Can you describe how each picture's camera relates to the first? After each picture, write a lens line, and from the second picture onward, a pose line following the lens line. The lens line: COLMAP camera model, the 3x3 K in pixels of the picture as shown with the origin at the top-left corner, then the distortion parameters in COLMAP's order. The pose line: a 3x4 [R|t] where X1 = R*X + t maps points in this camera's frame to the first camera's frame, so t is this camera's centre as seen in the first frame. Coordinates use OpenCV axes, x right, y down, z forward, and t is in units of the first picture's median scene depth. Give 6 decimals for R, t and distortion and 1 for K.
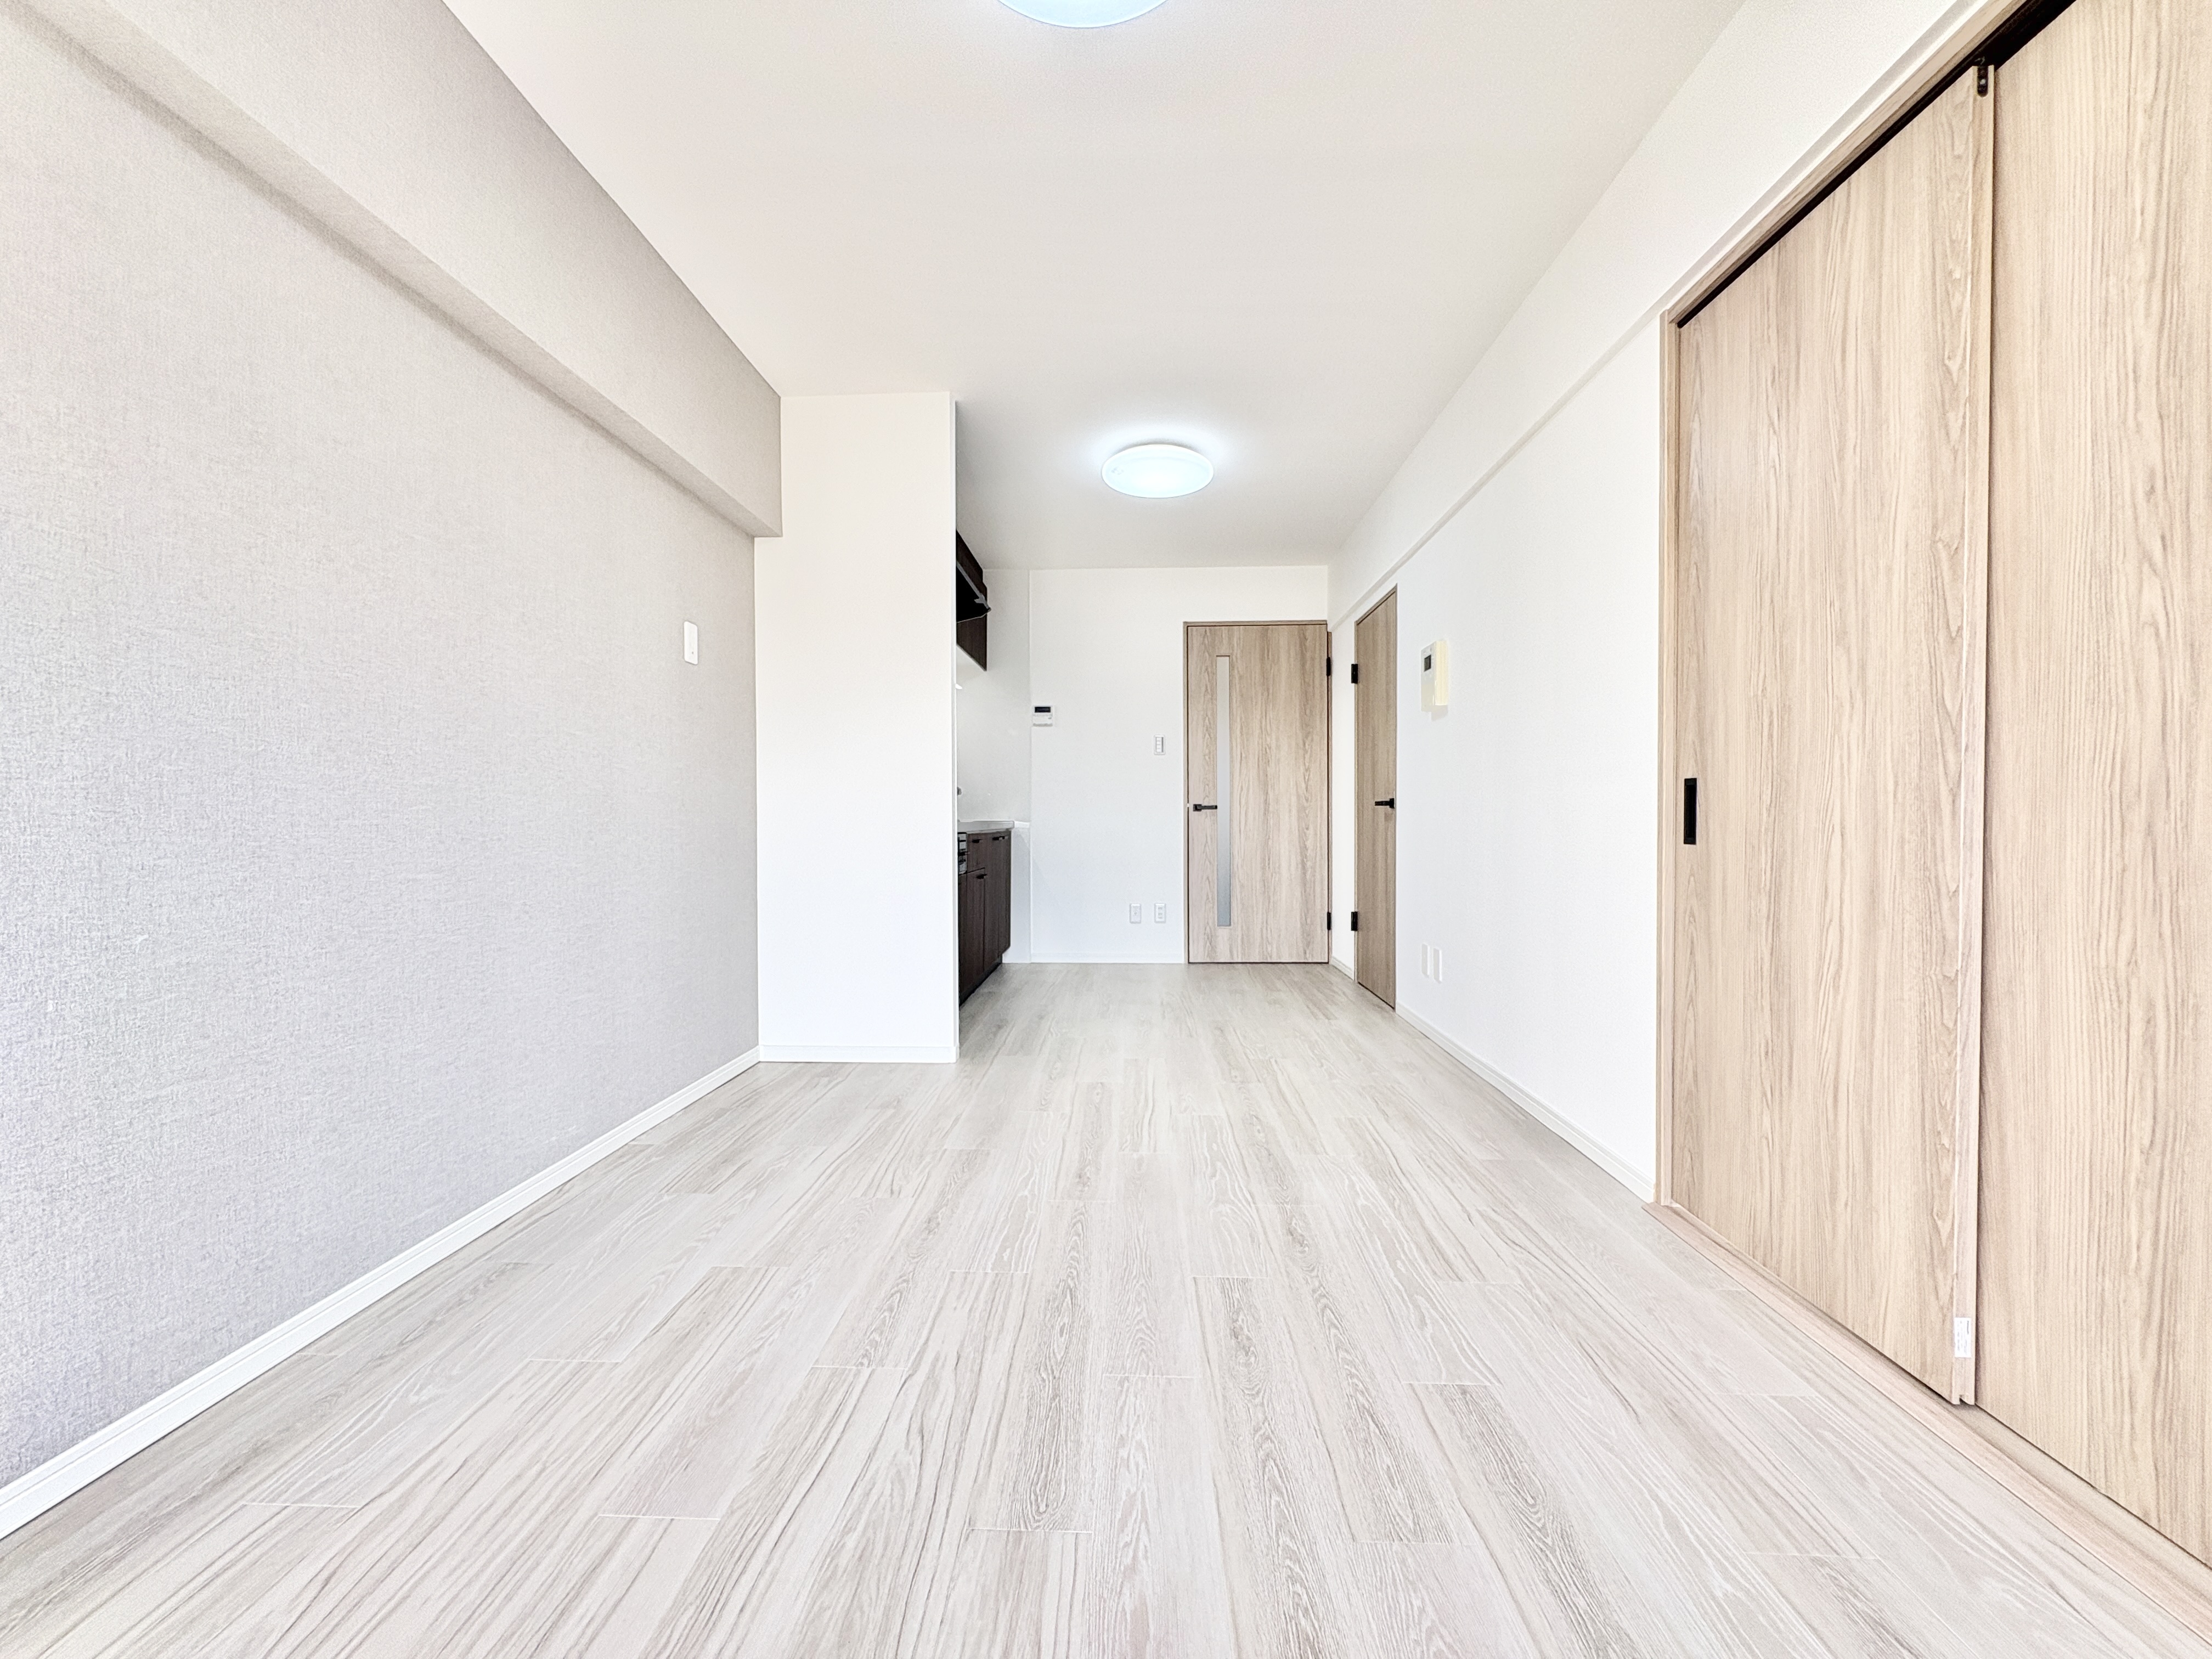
lens RADIAL K [[879.3, 0, 1092.8], [0, 879.3, 828.5], [0, 0, 1]] dist [-0.002132, 0.001090]
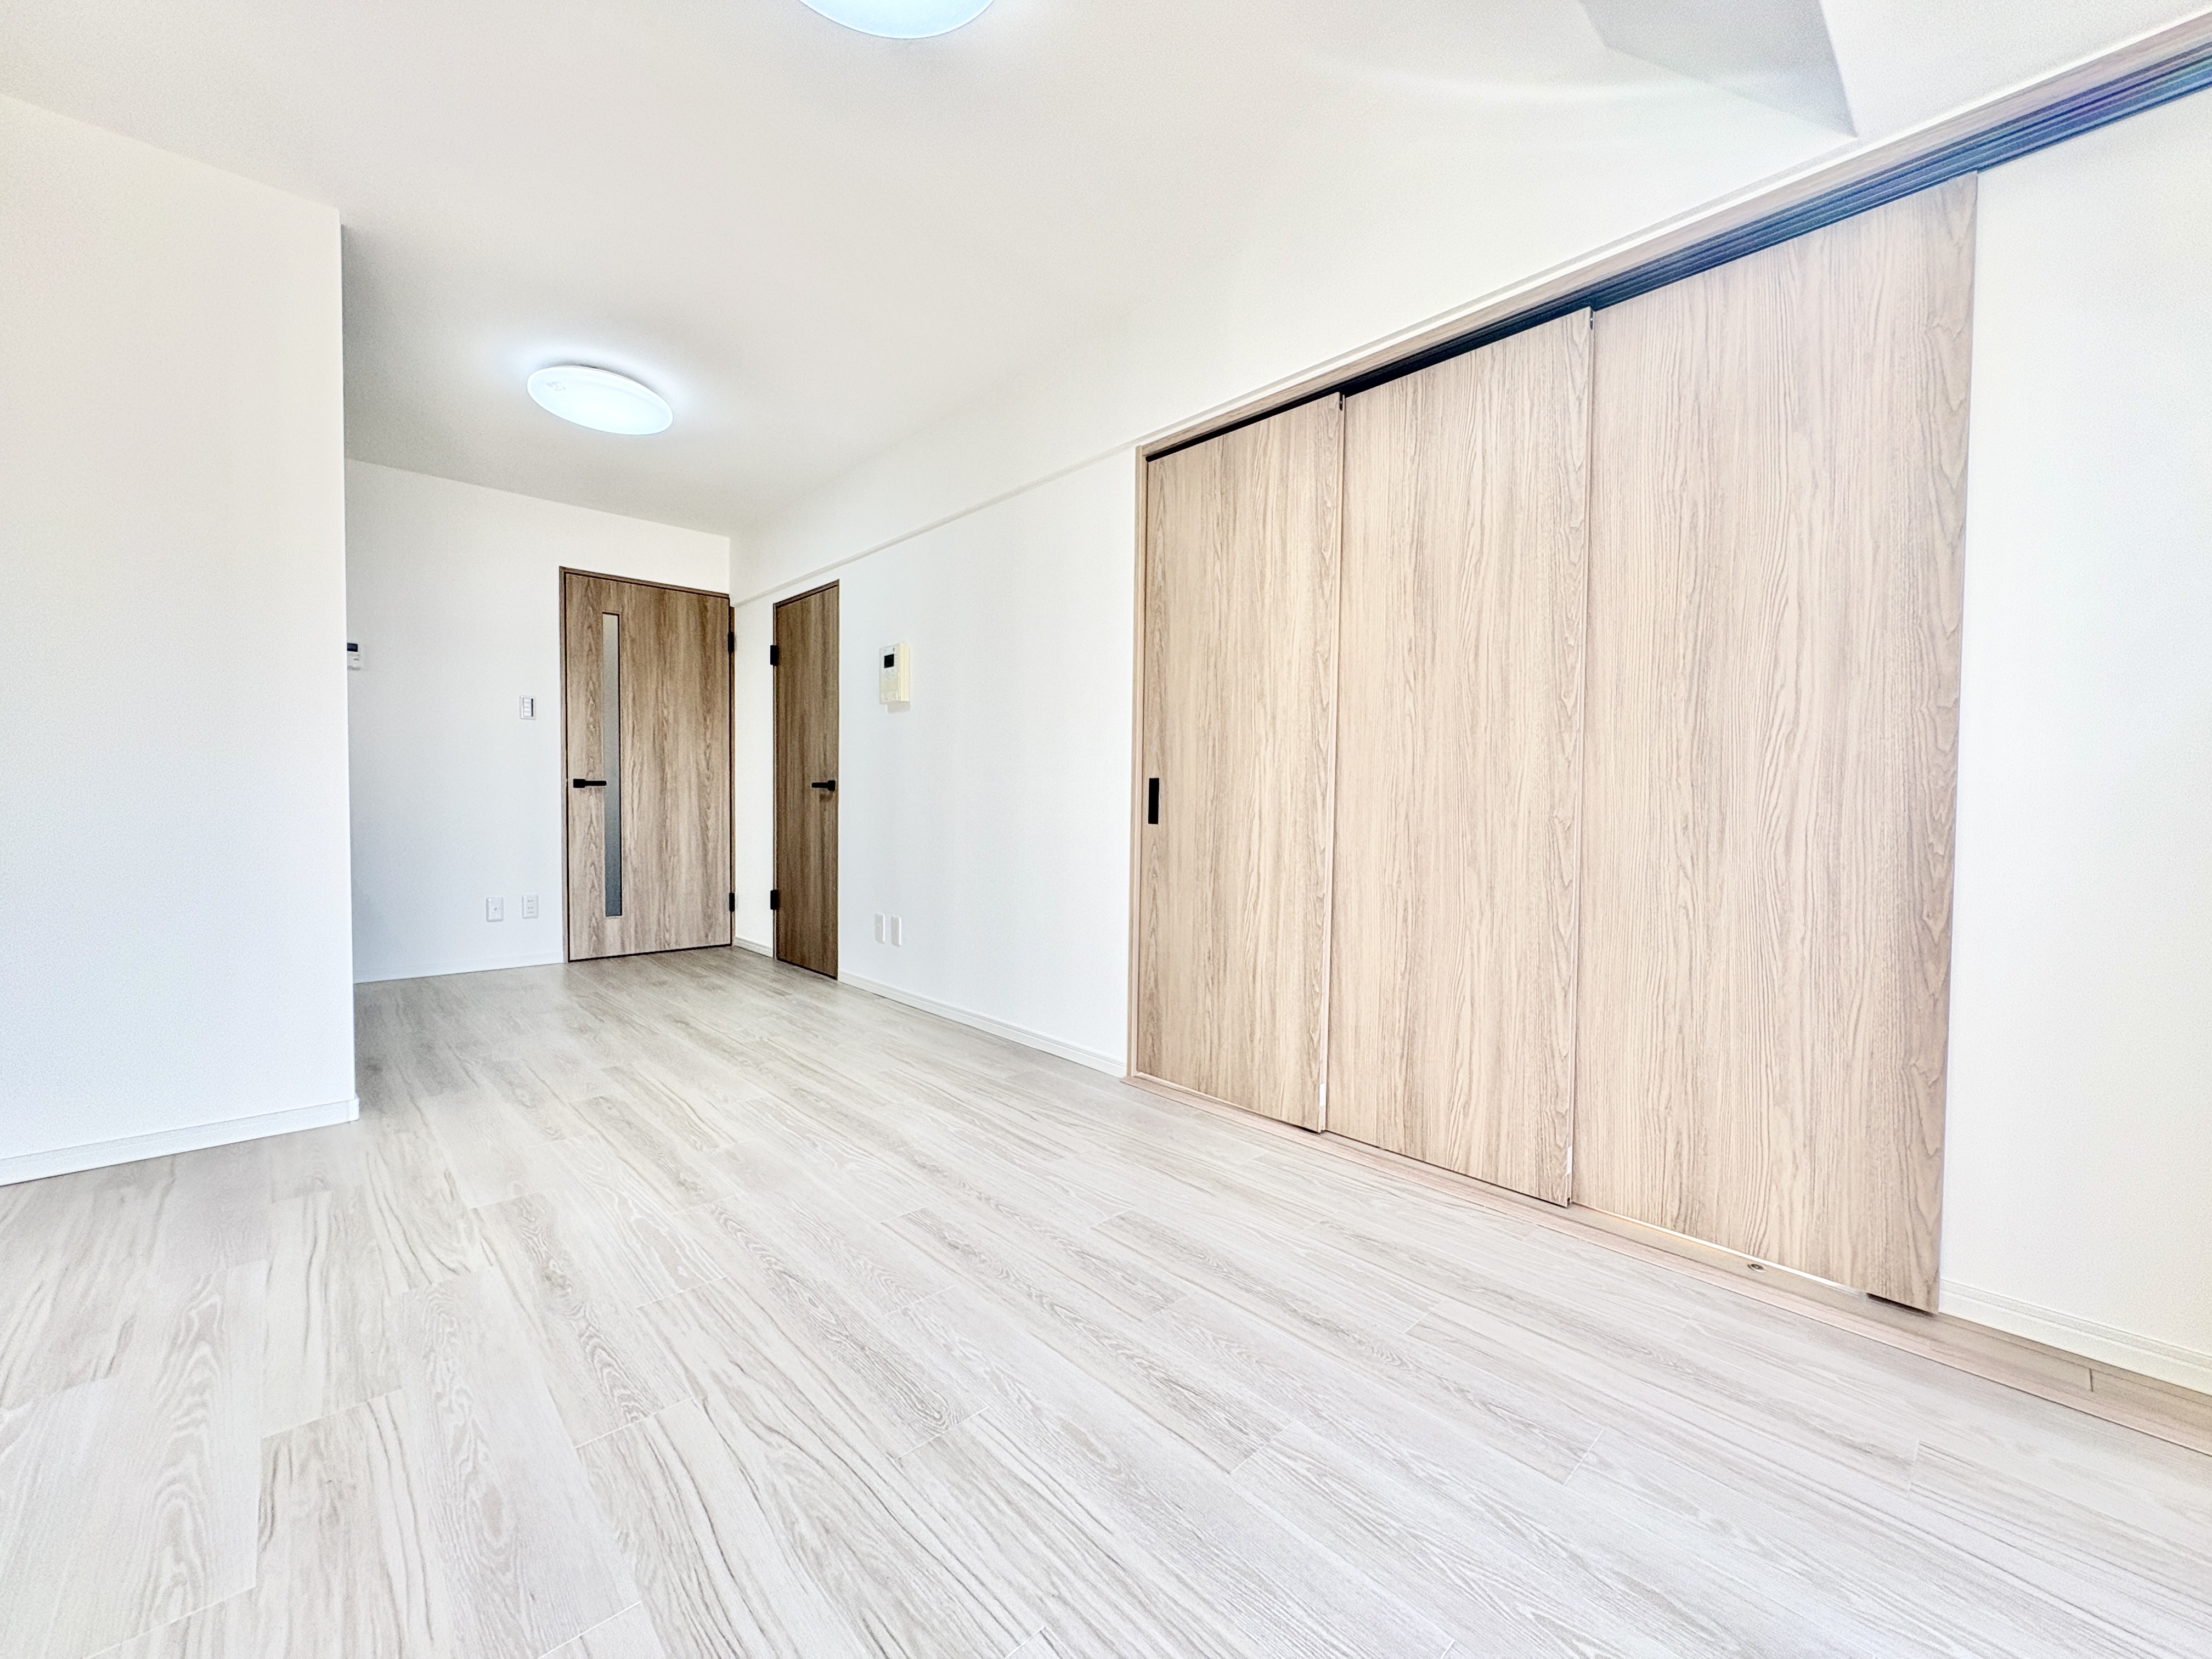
lens RADIAL K [[879.3, 0, 1105.4], [0, 879.3, 829.1], [0, 0, 1]] dist [-0.002132, 0.001090]
pose [[0.701108, -0.012316, 0.712948, -0.522540], [-0.006420, 0.999701, 0.023583, -0.008668], [-0.713026, -0.021111, 0.700820, 0.048933]]
